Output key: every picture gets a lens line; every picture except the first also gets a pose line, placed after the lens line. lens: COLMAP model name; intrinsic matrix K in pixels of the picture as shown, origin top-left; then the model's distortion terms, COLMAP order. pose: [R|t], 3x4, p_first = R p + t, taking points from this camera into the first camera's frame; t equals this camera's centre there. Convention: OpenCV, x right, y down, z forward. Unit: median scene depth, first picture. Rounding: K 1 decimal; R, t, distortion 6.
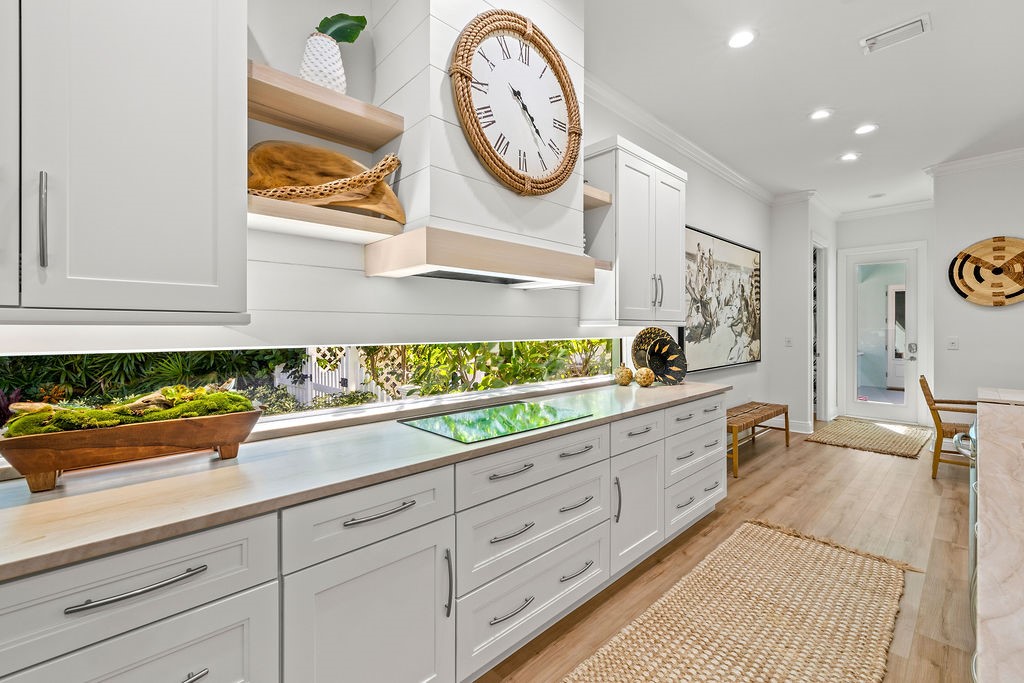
lens RADIAL K [[429.0, 0, 513.3], [0, 429.0, 331.1], [0, 0, 1]] dist [-0.002455, -0.000582]
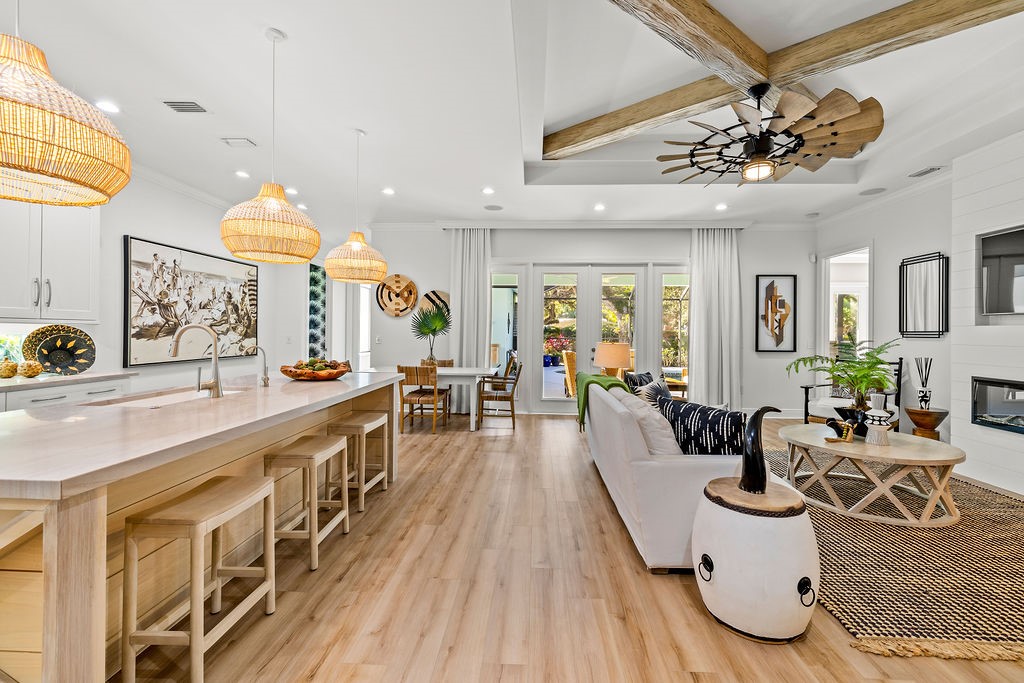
lens RADIAL K [[429.0, 0, 516.0], [0, 429.0, 332.2], [0, 0, 1]] dist [-0.002455, -0.000582]
pose [[0.710445, 0.008136, 0.703706, 0.294496], [-0.007073, 0.999965, -0.004420, 0.005087], [-0.703717, -0.001837, 0.710478, -0.482386]]
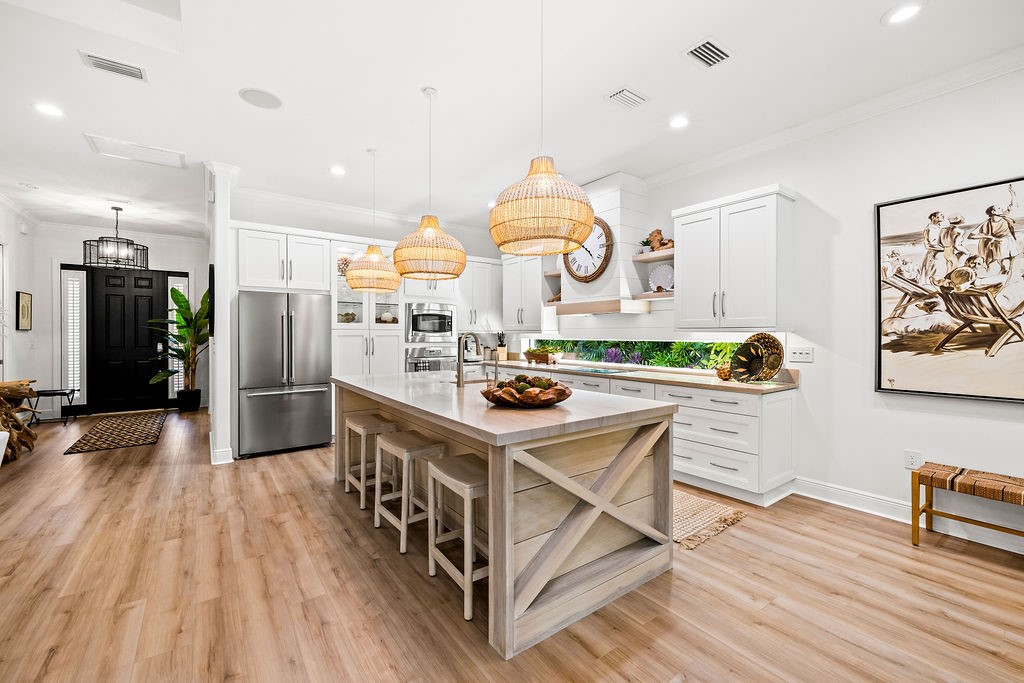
lens RADIAL K [[429.0, 0, 516.3], [0, 429.0, 337.3], [0, 0, 1]] dist [-0.002455, -0.000582]
pose [[-0.114087, 0.004644, -0.993460, 1.142954], [-0.007480, 0.999957, 0.005534, 0.000699], [0.993443, 0.008062, -0.114047, 0.376325]]
